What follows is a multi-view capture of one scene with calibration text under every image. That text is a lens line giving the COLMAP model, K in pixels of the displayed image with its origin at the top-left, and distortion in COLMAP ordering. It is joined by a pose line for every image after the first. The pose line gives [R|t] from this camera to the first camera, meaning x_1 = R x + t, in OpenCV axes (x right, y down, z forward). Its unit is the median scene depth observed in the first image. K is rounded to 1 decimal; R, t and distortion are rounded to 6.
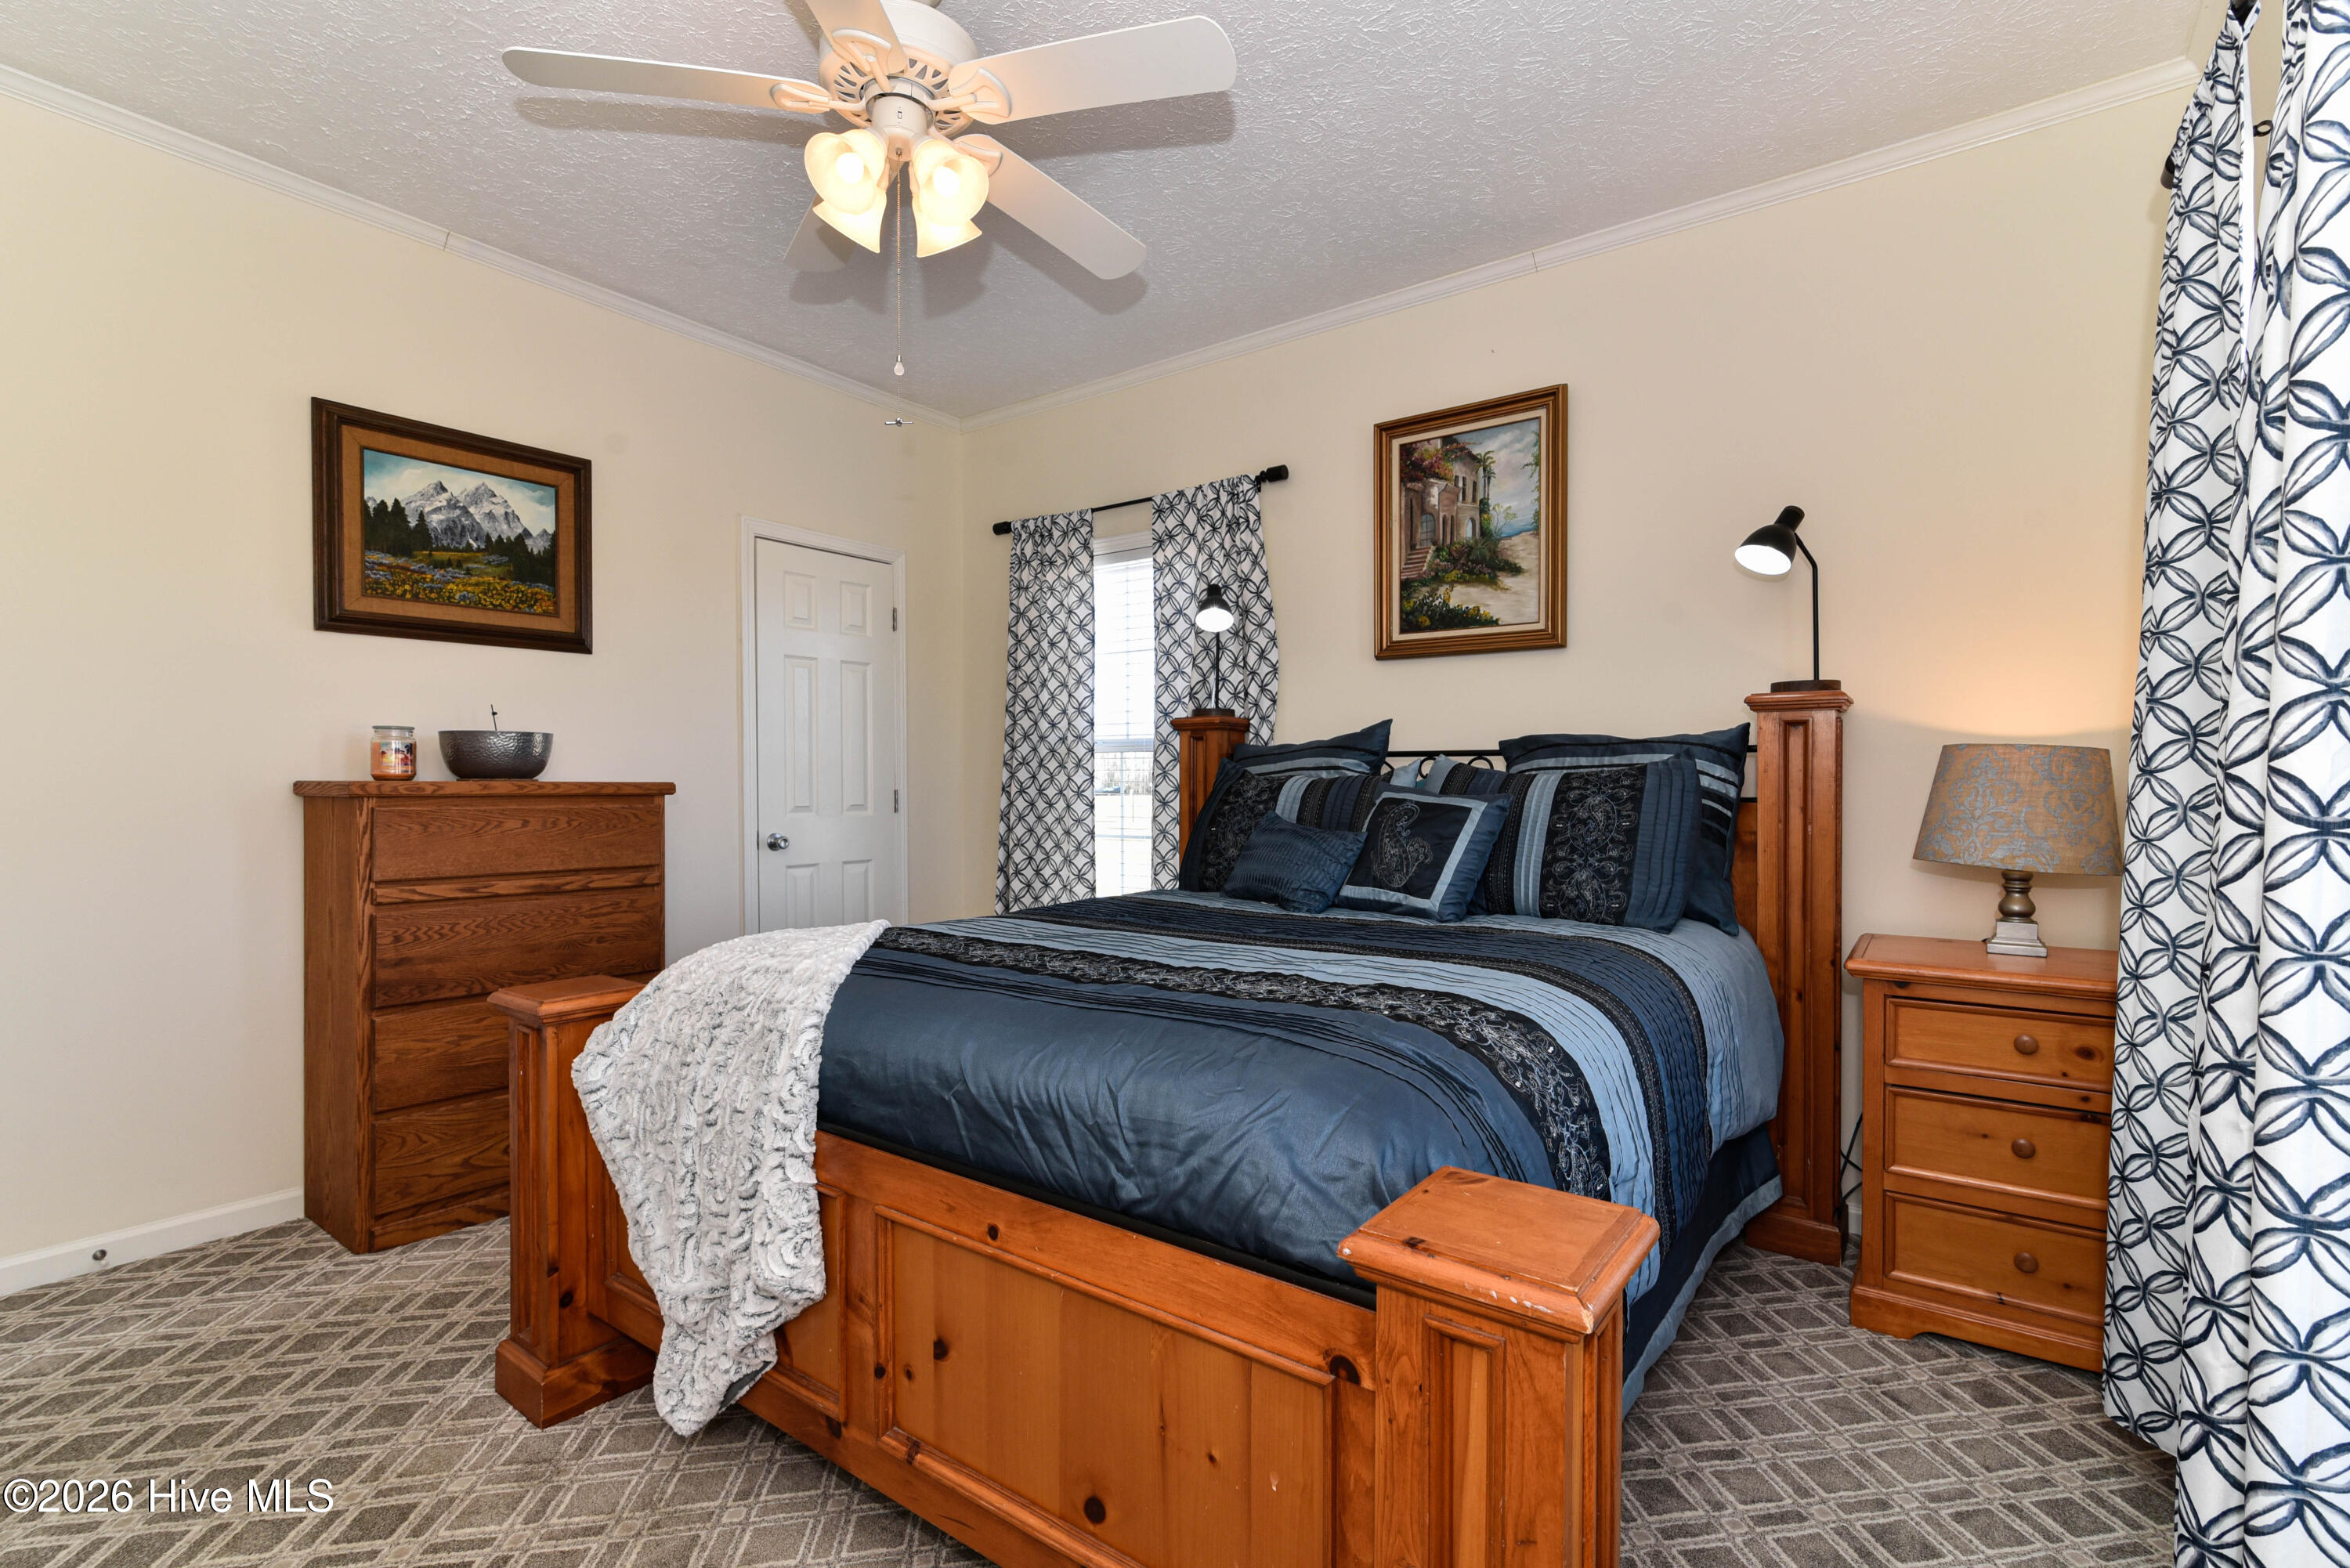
lens RADIAL K [[1089.9, 0, 1164.3], [0, 1089.9, 790.8], [0, 0, 1]] dist [-0.005433, 0.001576]
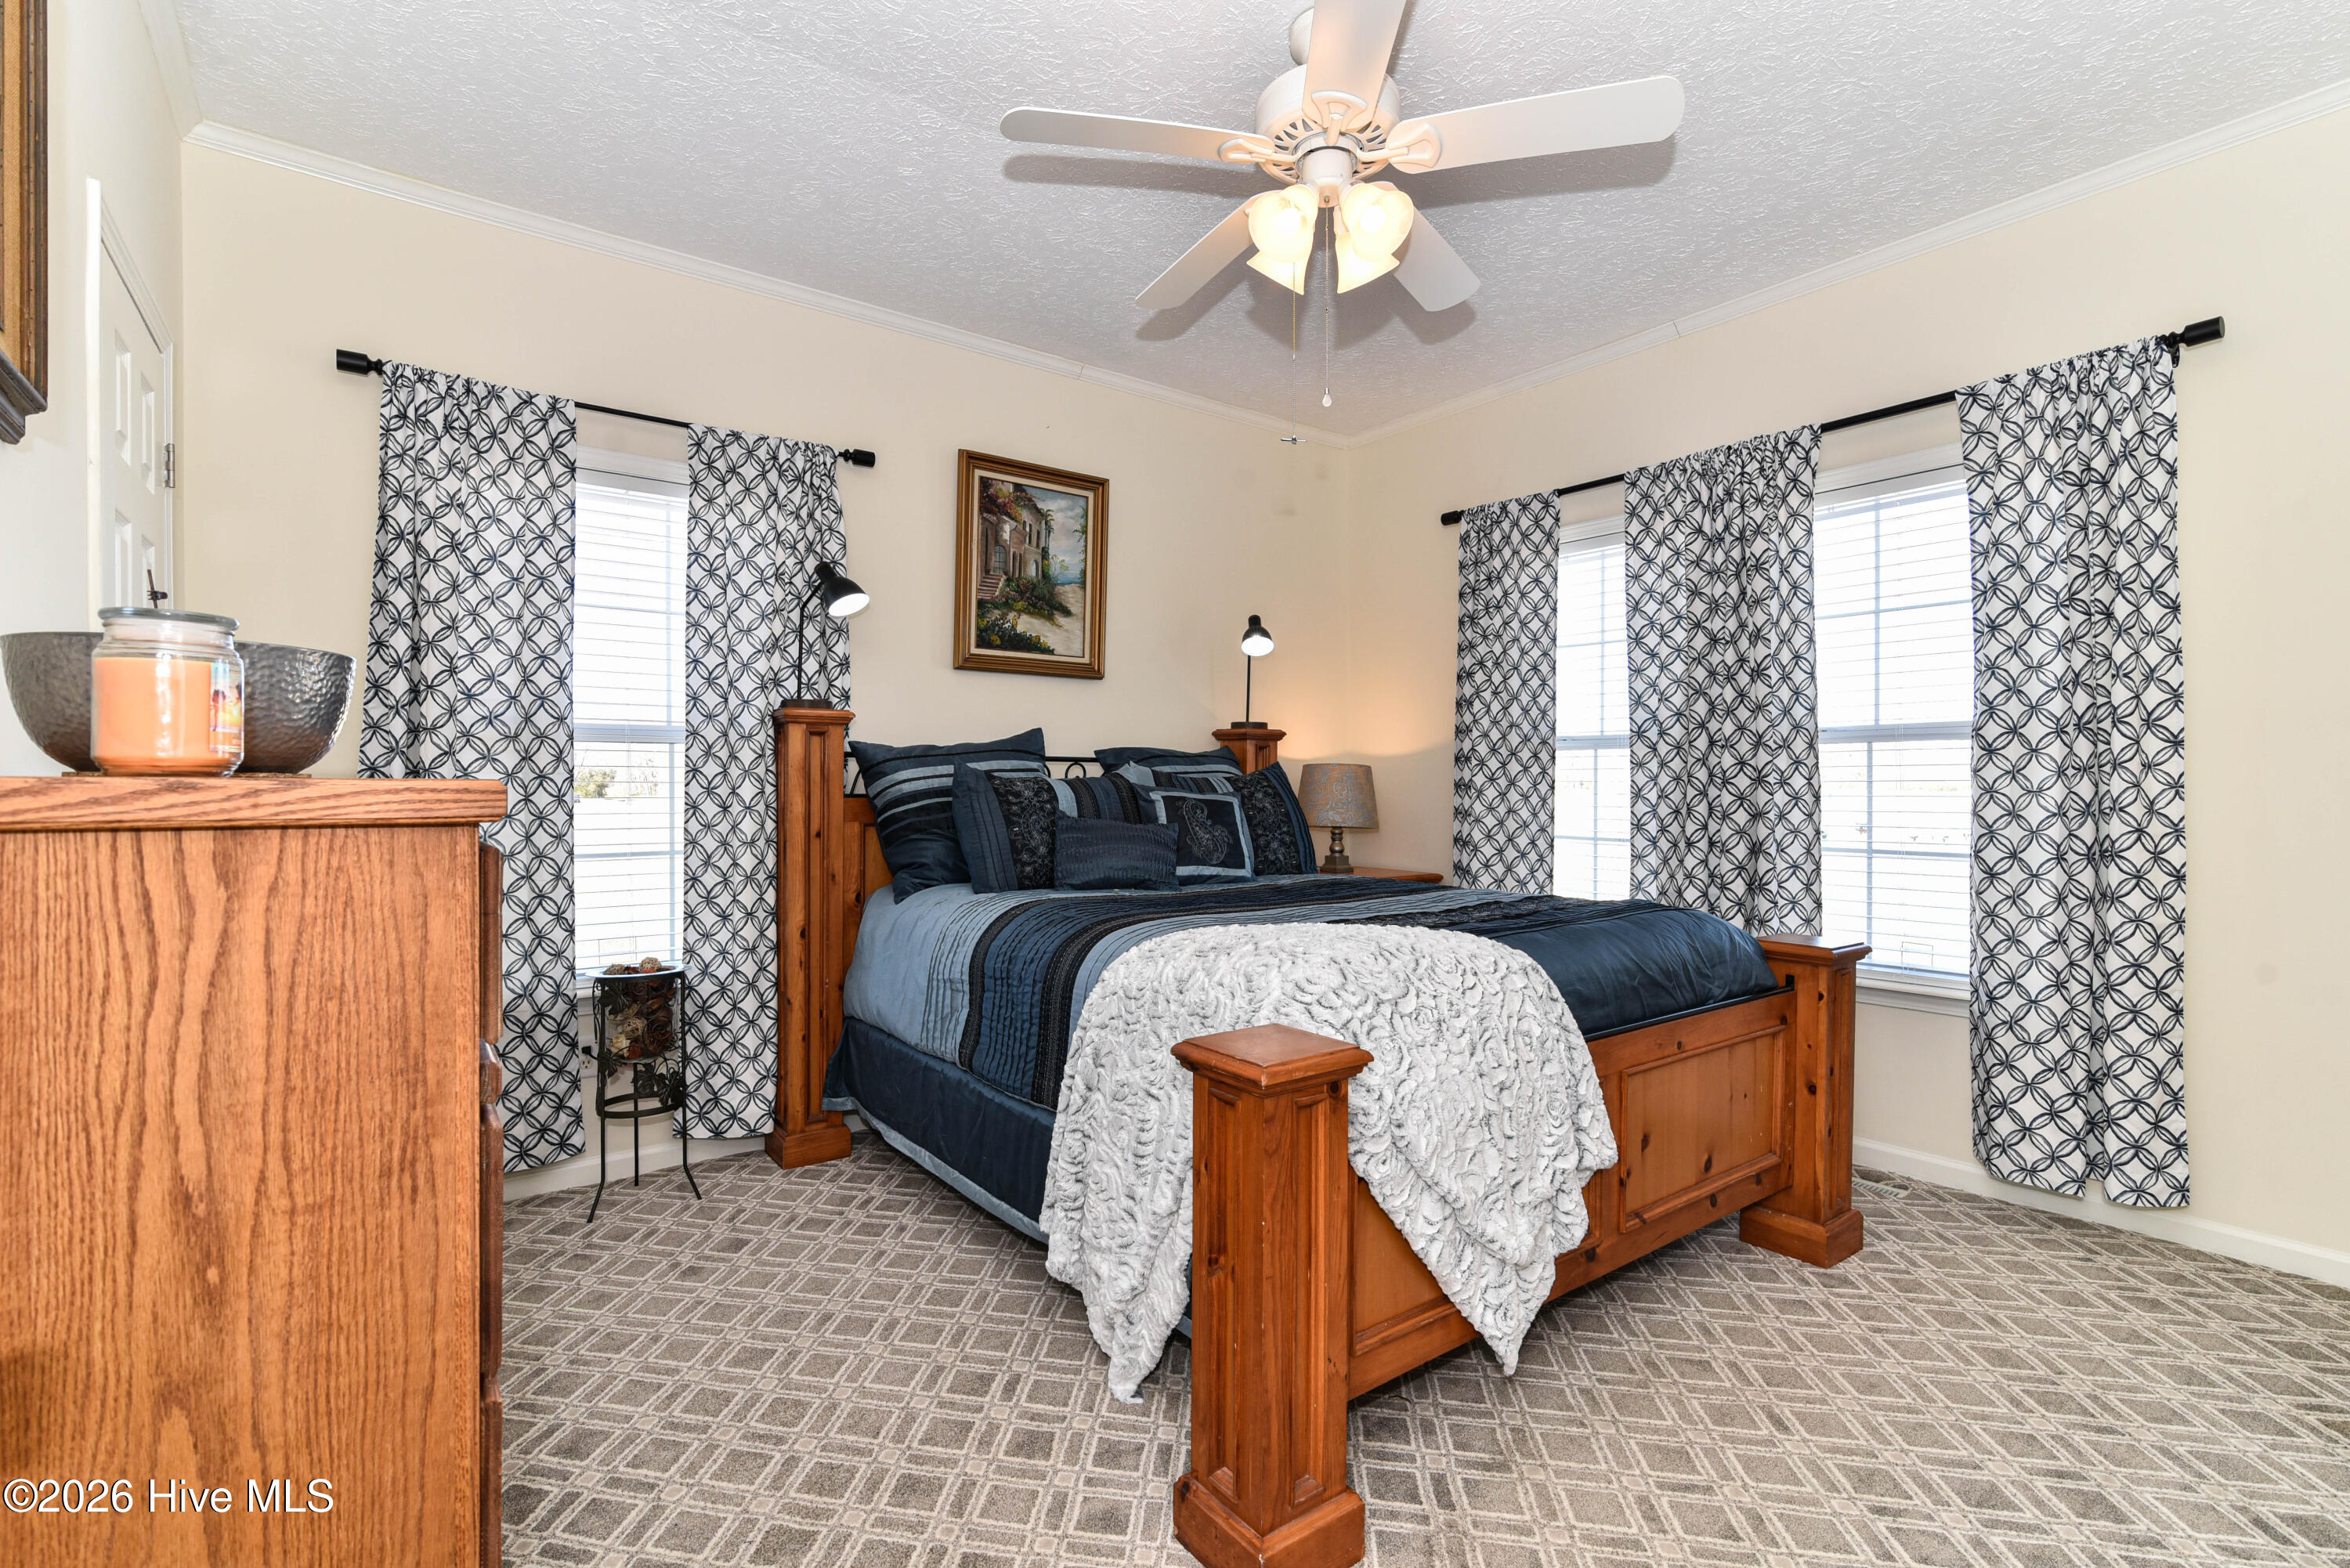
lens RADIAL K [[1089.9, 0, 1168.3], [0, 1089.9, 780.8], [0, 0, 1]] dist [-0.005433, 0.001576]
pose [[0.276964, 0.009328, 0.960835, -0.800033], [0.011453, 0.999850, -0.013008, 0.005441], [-0.960812, 0.014607, 0.276816, 0.531327]]
